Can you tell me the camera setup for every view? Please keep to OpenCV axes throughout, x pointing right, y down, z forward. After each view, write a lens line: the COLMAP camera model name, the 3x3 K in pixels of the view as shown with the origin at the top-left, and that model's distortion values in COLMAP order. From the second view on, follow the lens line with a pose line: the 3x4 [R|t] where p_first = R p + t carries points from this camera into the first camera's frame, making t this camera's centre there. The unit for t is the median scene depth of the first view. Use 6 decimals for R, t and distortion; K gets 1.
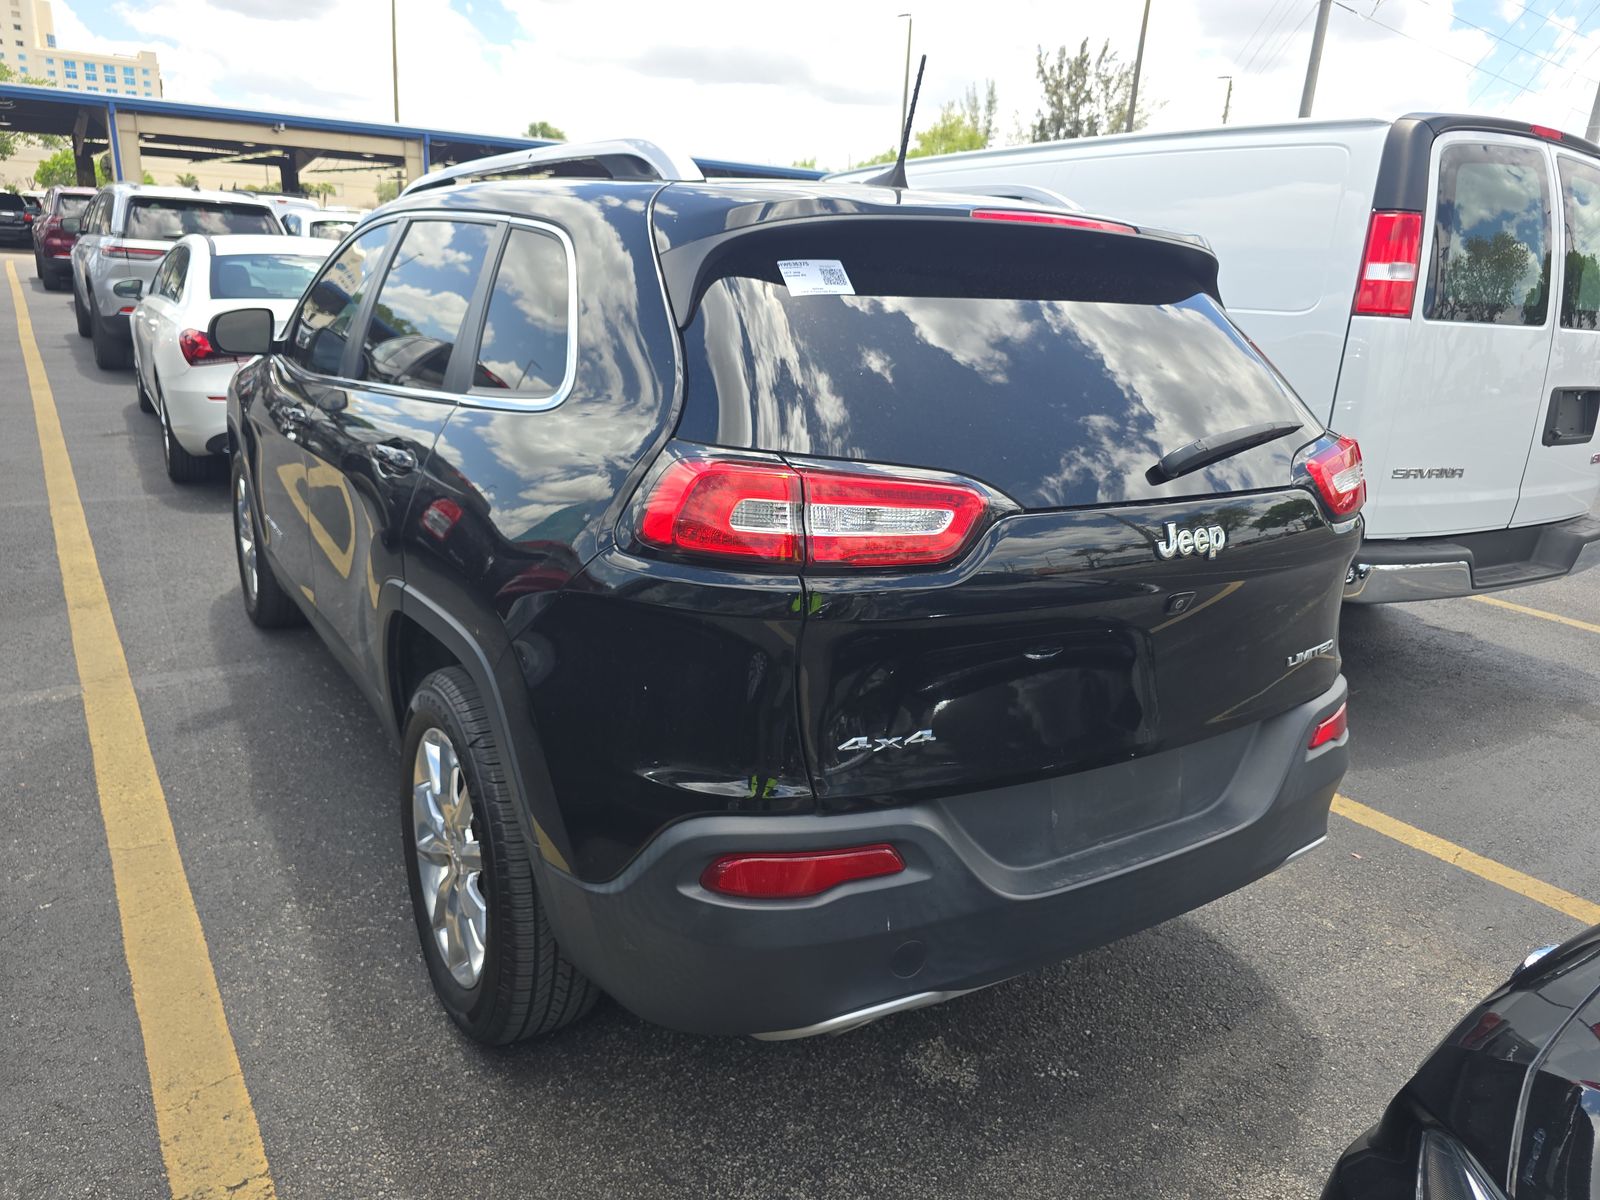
lens RADIAL K [[1074.7, 0, 800.0], [0, 1074.7, 600.0], [0, 0, 1]] dist [0.029210, -0.026004]
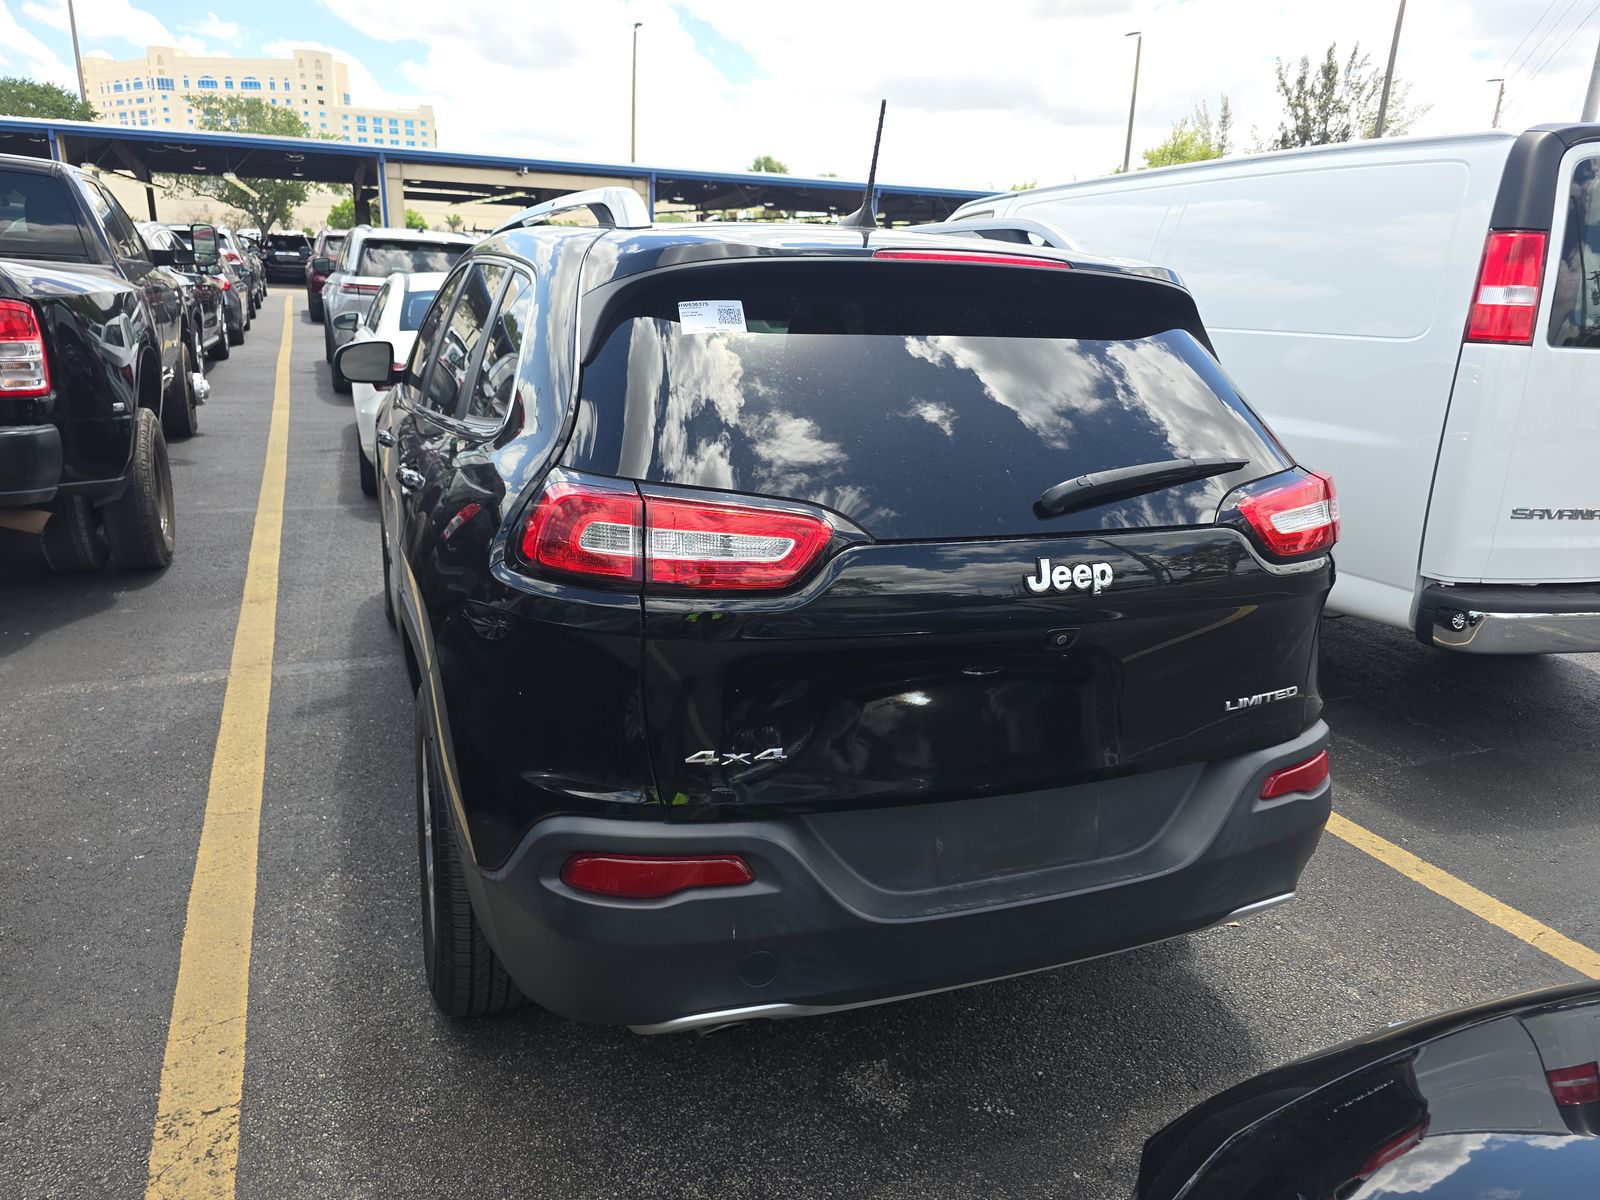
lens RADIAL K [[1067.7, 0, 800.0], [0, 1067.7, 600.0], [0, 0, 1]] dist [0.035124, -0.031482]
pose [[0.982132, 0.039814, -0.183933, 0.221585], [-0.043497, 0.998925, -0.016033, -0.005040], [0.183097, 0.023747, 0.982808, -0.011747]]
